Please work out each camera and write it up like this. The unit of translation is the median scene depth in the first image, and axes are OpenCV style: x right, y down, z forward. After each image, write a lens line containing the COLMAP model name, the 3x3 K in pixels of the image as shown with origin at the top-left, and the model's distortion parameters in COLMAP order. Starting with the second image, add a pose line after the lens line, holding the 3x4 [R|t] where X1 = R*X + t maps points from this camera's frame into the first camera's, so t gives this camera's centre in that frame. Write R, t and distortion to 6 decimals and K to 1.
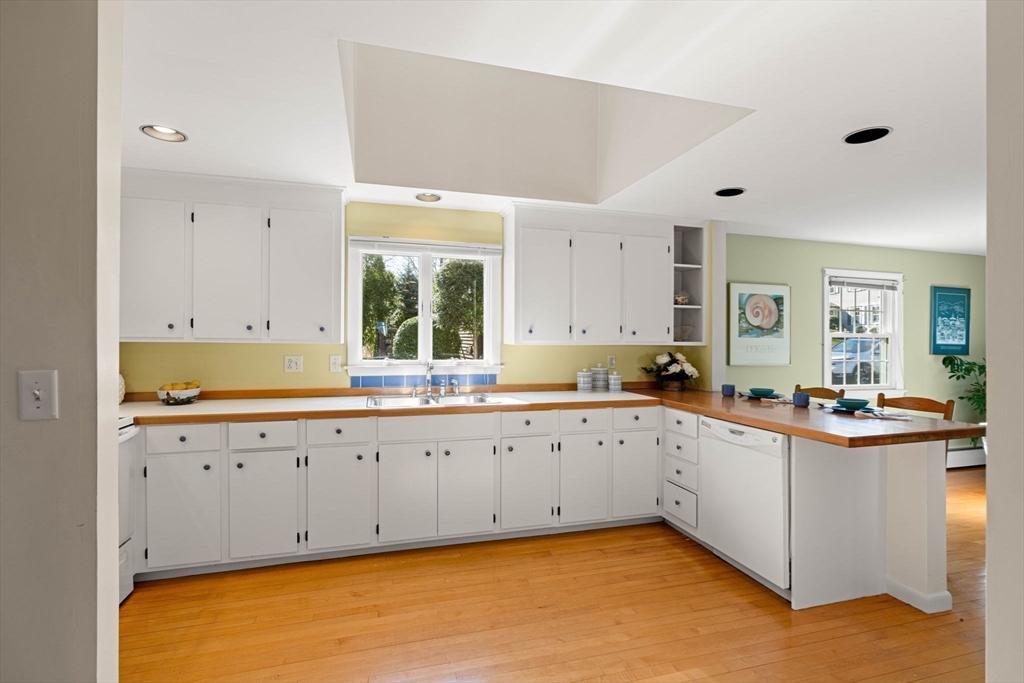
lens RADIAL K [[465.4, 0, 512.0], [0, 465.4, 341.5], [0, 0, 1]] dist [-0.001817, 0.000304]
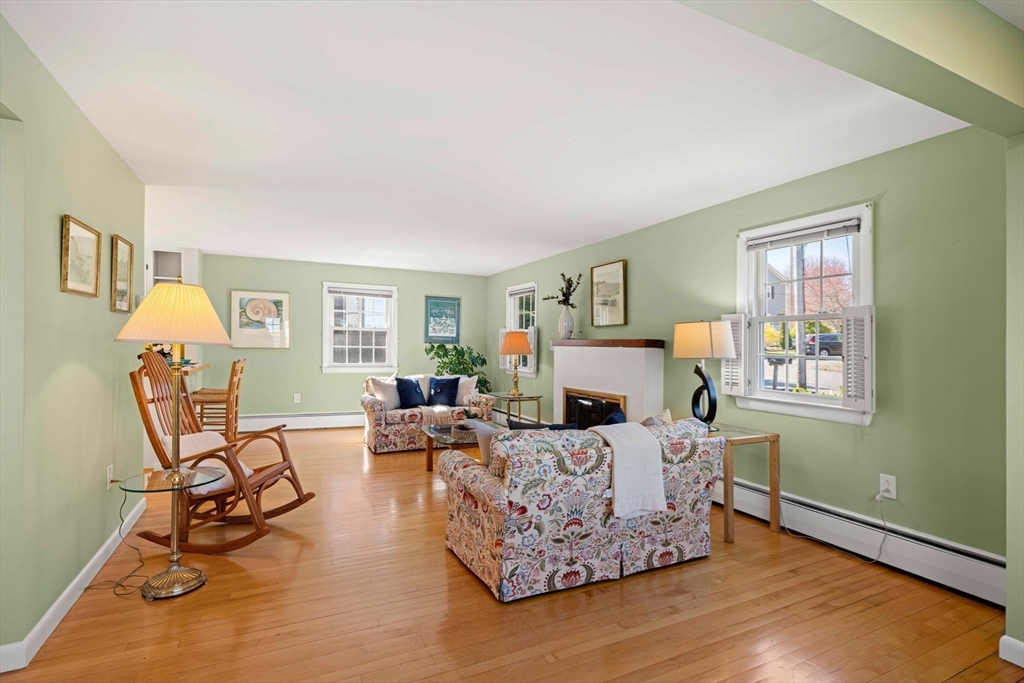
lens RADIAL K [[496.8, 0, 512.0], [0, 496.8, 341.5], [0, 0, 1]] dist [-0.004442, 0.002460]
pose [[0.984624, 0.006273, 0.174573, 1.013181], [-0.005306, 0.999968, -0.006003, 0.034696], [-0.174605, 0.004985, 0.984626, -0.631129]]
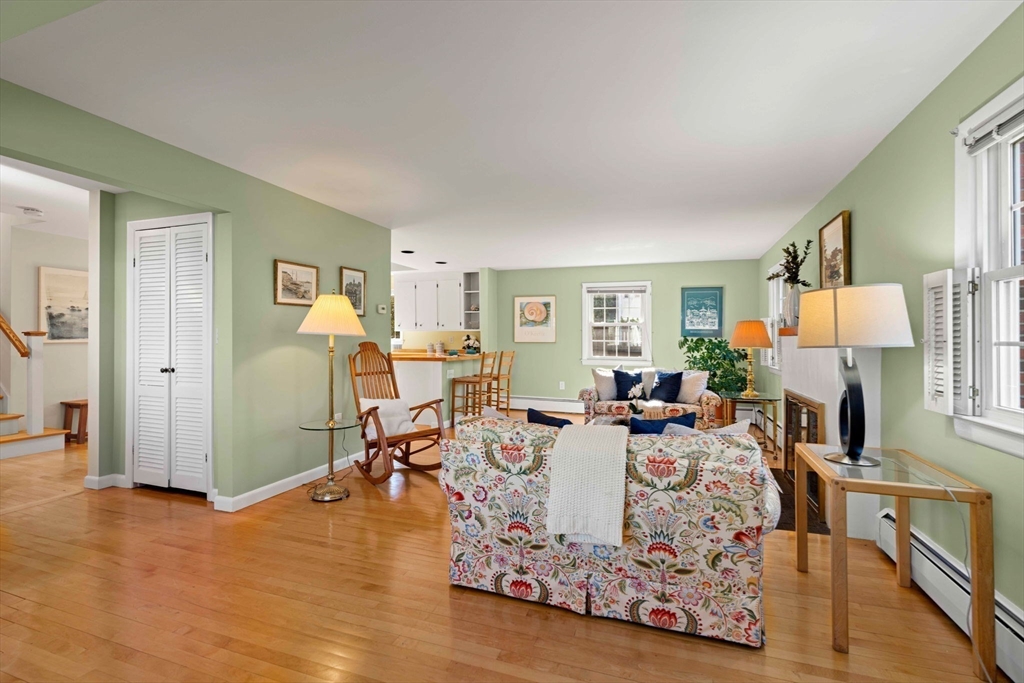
lens RADIAL K [[465.4, 0, 512.0], [0, 465.4, 341.5], [0, 0, 1]] dist [-0.001817, 0.000304]
pose [[0.815536, -0.001780, -0.578703, 1.456036], [0.000473, 0.999997, -0.002408, 0.050383], [0.578706, 0.001690, 0.815534, -0.473913]]
